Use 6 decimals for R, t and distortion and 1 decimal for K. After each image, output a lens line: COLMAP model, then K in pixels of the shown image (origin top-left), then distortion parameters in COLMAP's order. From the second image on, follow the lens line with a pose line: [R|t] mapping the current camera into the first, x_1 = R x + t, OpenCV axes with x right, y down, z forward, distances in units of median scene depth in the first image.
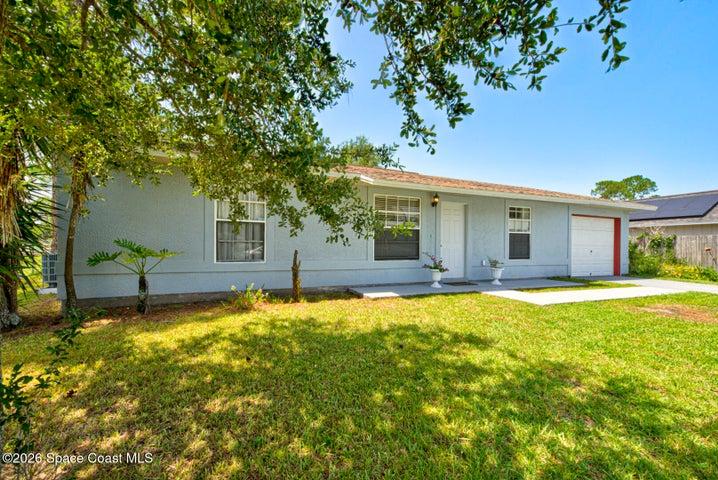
lens RADIAL K [[286.7, 0, 357.0], [0, 286.7, 245.6], [0, 0, 1]] dist [0.022033, 0.000049]
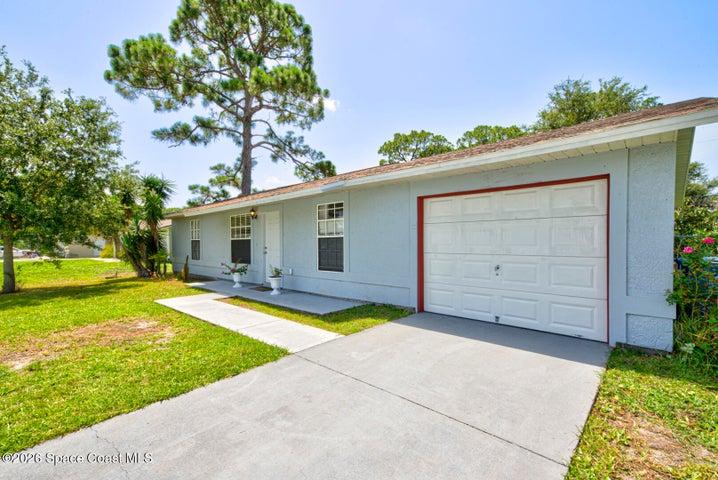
lens RADIAL K [[315.7, 0, 356.8], [0, 315.7, 248.9], [0, 0, 1]] dist [0.023219, 0.000070]
pose [[0.428233, 0.002142, -0.903666, 1.328044], [0.009673, 0.999929, 0.006954, -0.016481], [0.903617, -0.011719, 0.428182, 0.689882]]
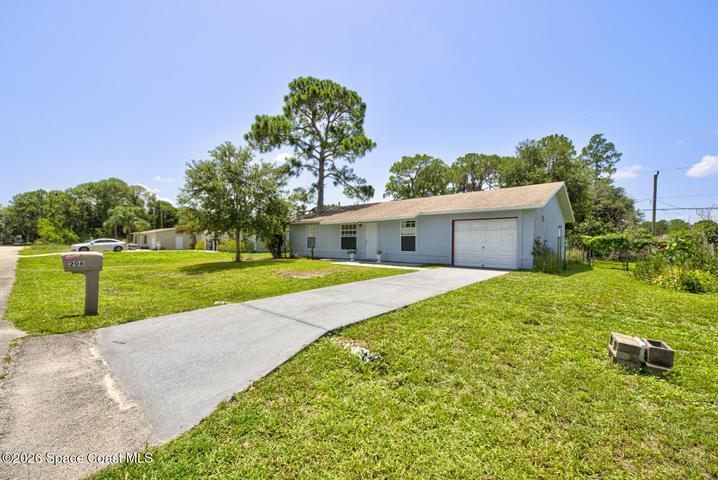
lens RADIAL K [[286.7, 0, 357.0], [0, 286.7, 245.6], [0, 0, 1]] dist [0.022033, 0.000049]
pose [[0.435667, -0.001126, -0.900107, 1.928479], [-0.000254, 0.999999, -0.001374, 0.016729], [0.900108, 0.000827, 0.435667, -0.017853]]
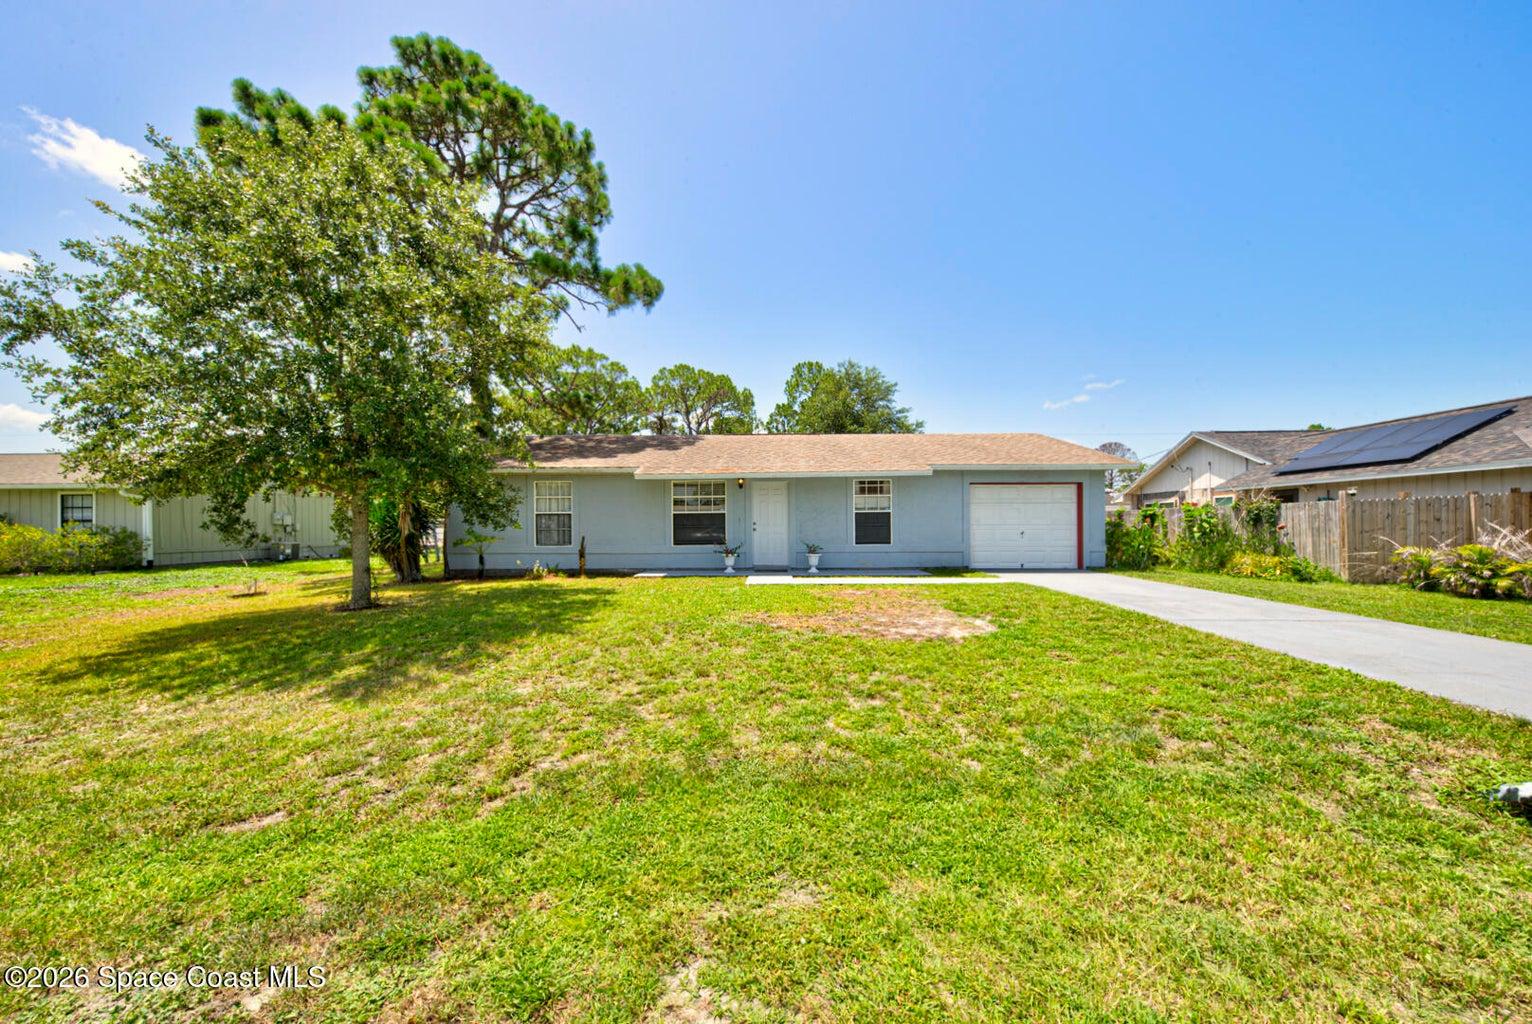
lens RADIAL K [[534.3, 0, 761.8], [0, 534.3, 530.9], [0, 0, 1]] dist [0.011765, 0.000070]
pose [[0.919693, -0.016456, -0.392294, 0.848188], [0.017101, 0.999852, -0.001851, 0.006728], [0.392266, -0.005007, 0.919838, -0.490366]]
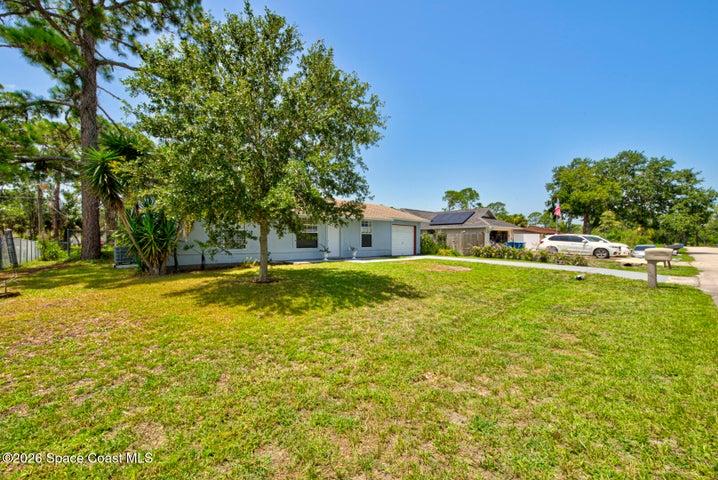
lens RADIAL K [[286.7, 0, 357.0], [0, 286.7, 245.6], [0, 0, 1]] dist [0.022033, 0.000049]
pose [[0.936829, -0.014476, 0.349489, -0.194819], [0.006993, 0.999719, 0.022663, -0.008532], [-0.349719, -0.018787, 0.936666, -0.835059]]
